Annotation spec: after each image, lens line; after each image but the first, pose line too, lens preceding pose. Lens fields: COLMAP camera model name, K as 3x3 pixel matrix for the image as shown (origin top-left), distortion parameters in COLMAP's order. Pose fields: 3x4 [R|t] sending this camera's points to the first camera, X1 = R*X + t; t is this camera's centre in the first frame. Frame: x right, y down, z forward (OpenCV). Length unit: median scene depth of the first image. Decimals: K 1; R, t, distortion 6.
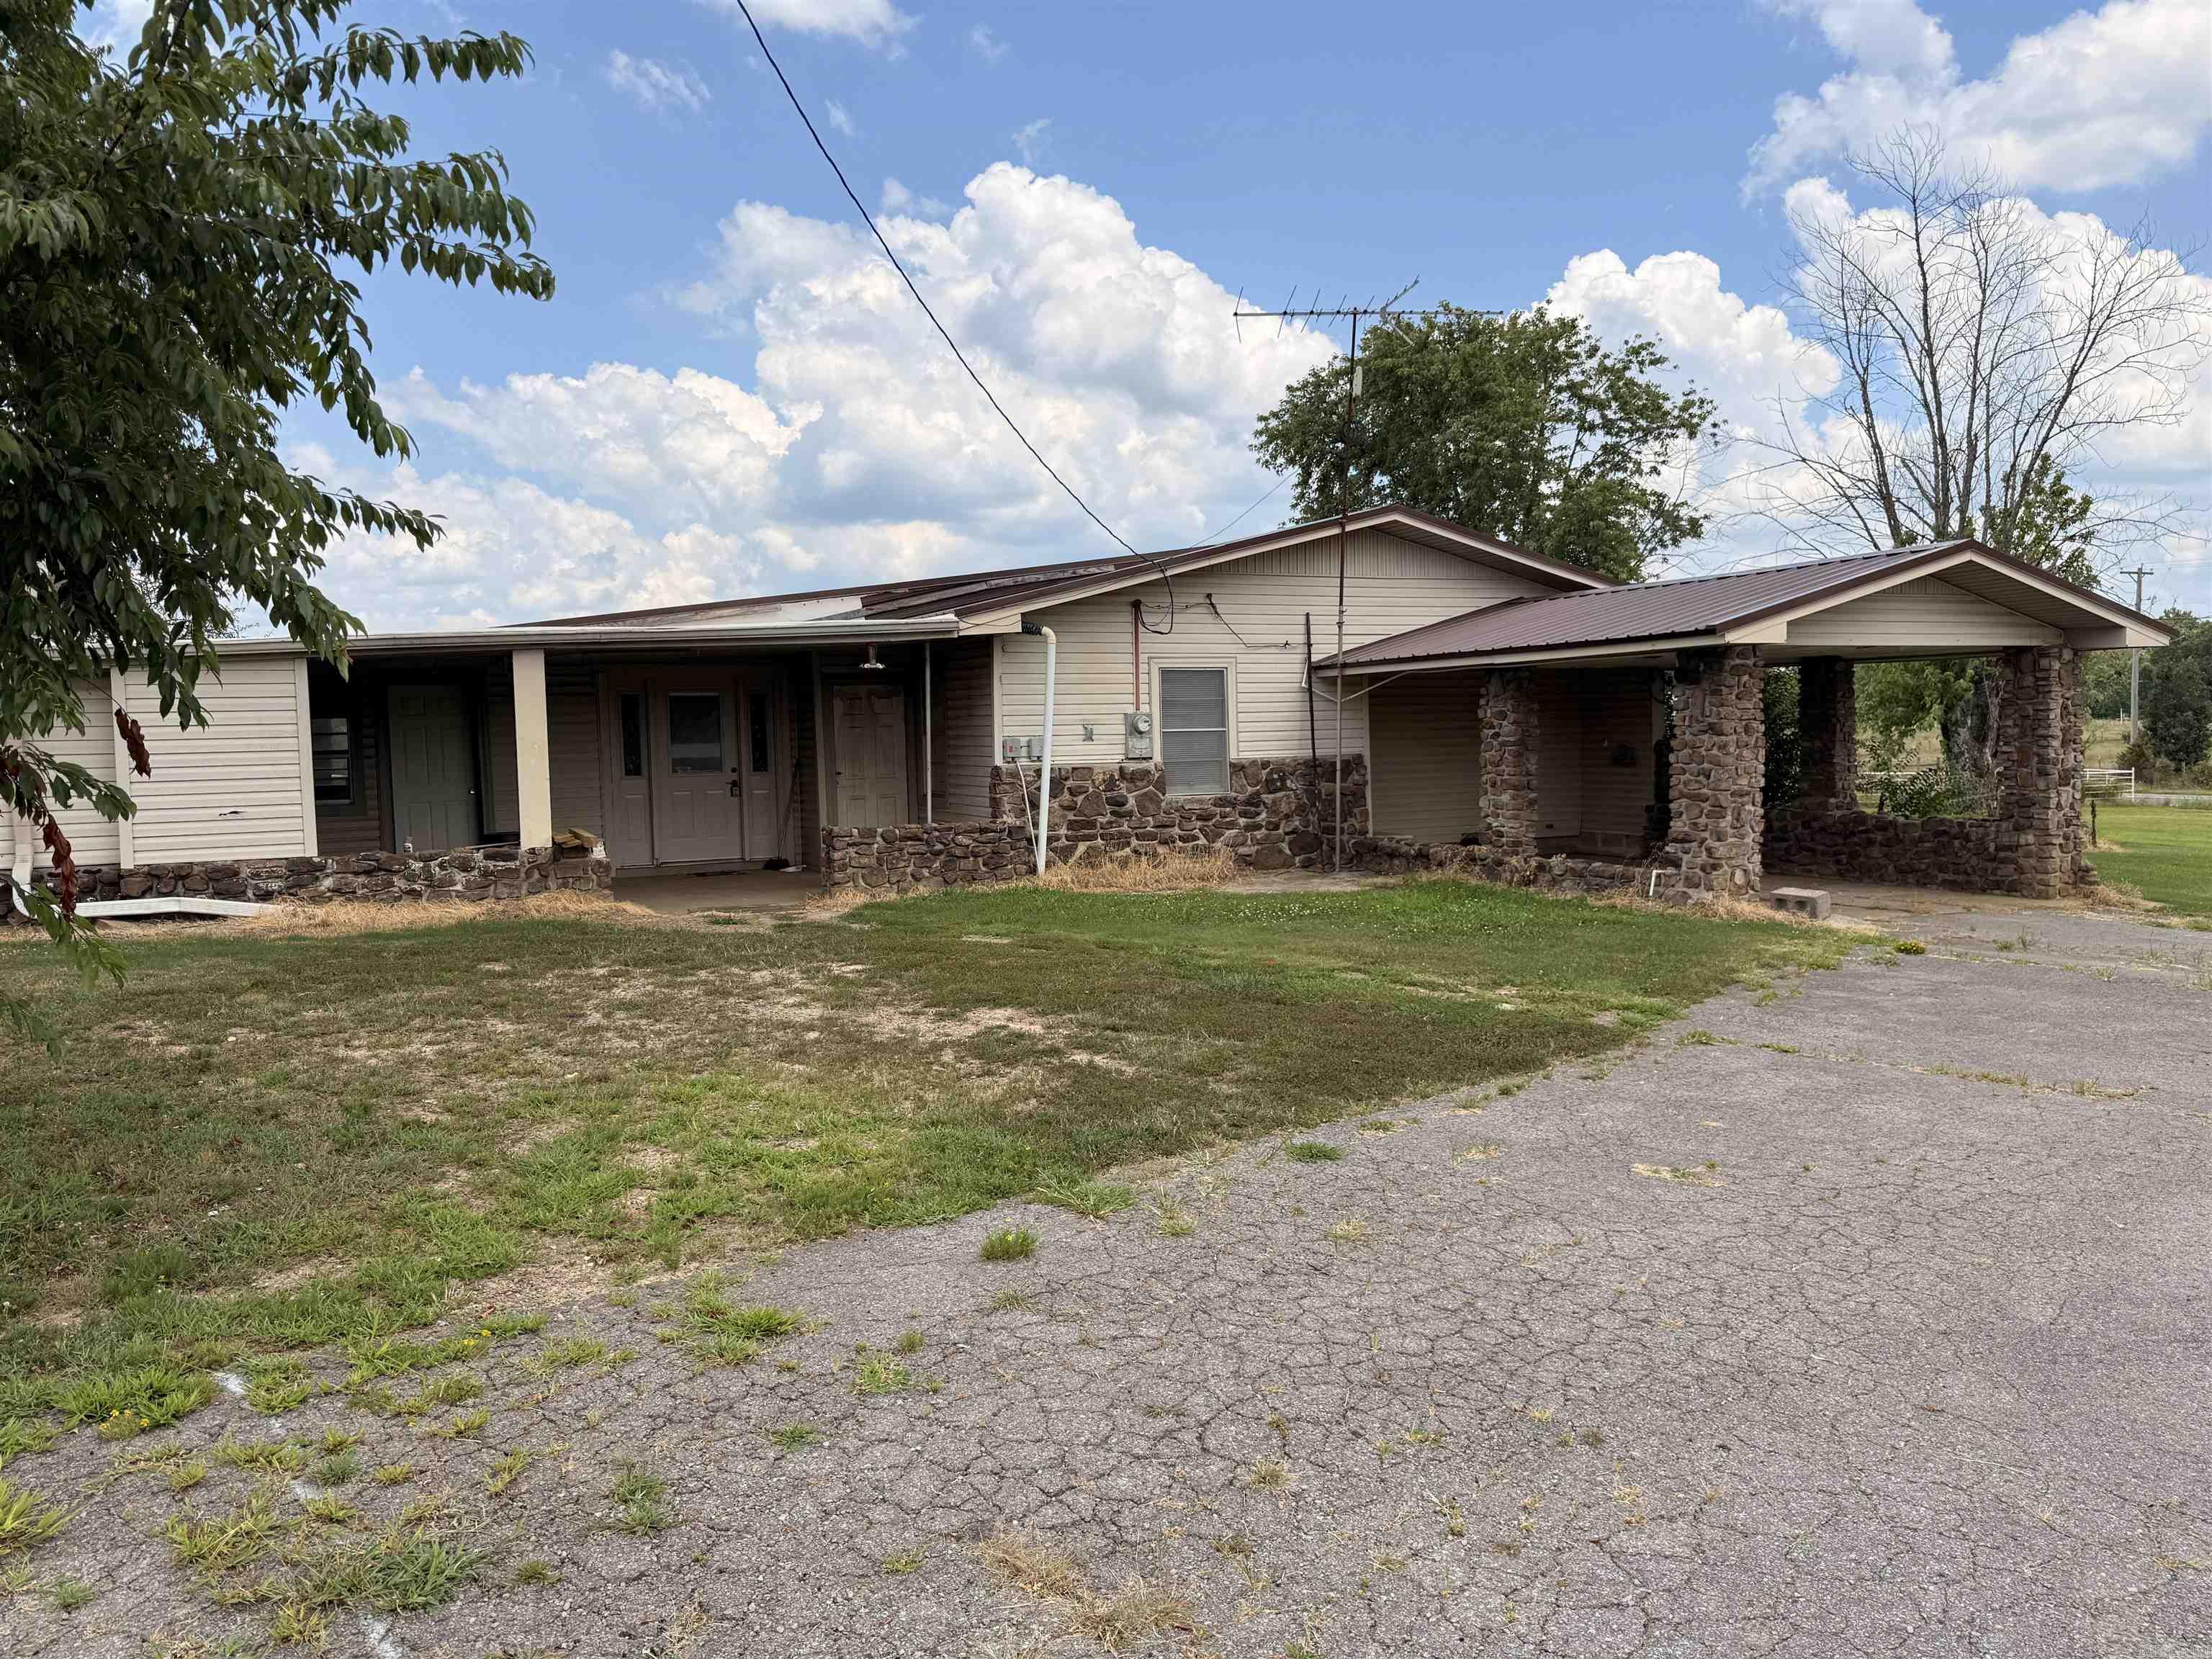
lens RADIAL K [[1690.3, 0, 1001.1], [0, 1690.3, 828.0], [0, 0, 1]] dist [0.162352, -0.251340]
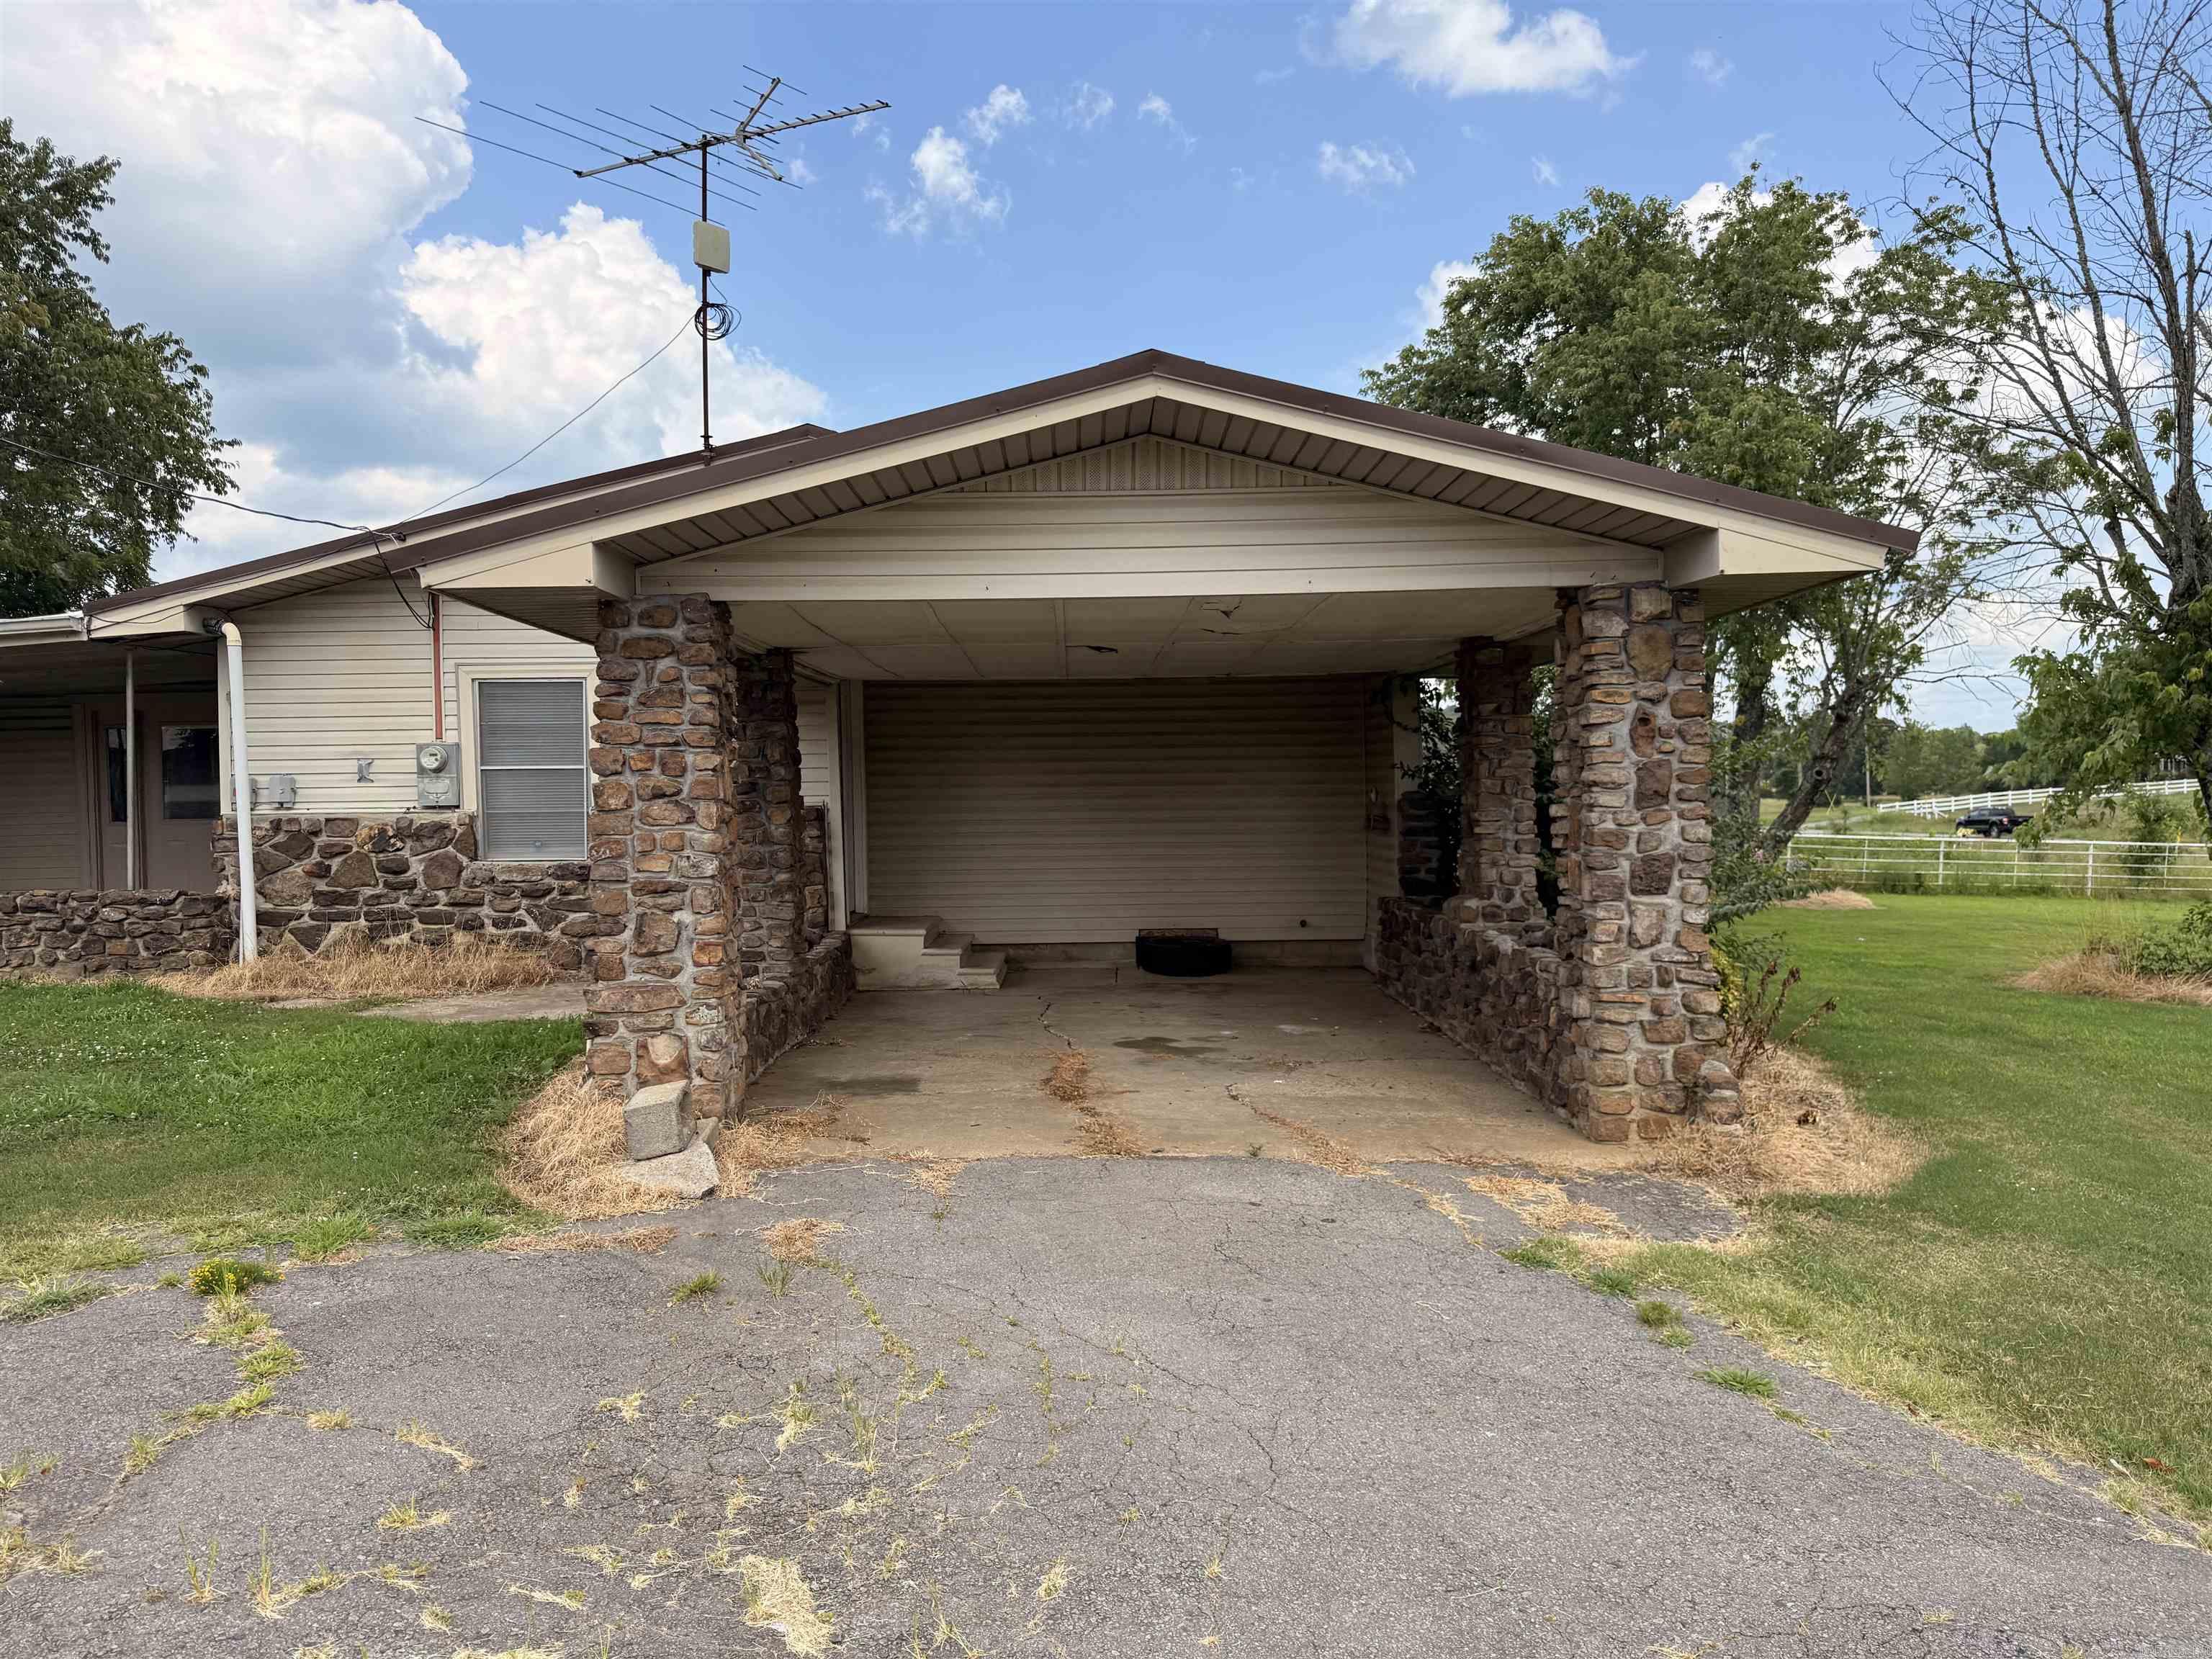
lens RADIAL K [[1578.4, 0, 1106.0], [0, 1578.4, 829.5], [0, 0, 1]] dist [0.002081, -0.001094]
pose [[0.893448, 0.018121, -0.448801, 0.627755], [-0.029792, 0.999376, -0.018958, -0.027509], [0.448178, 0.030309, 0.893431, 0.535168]]
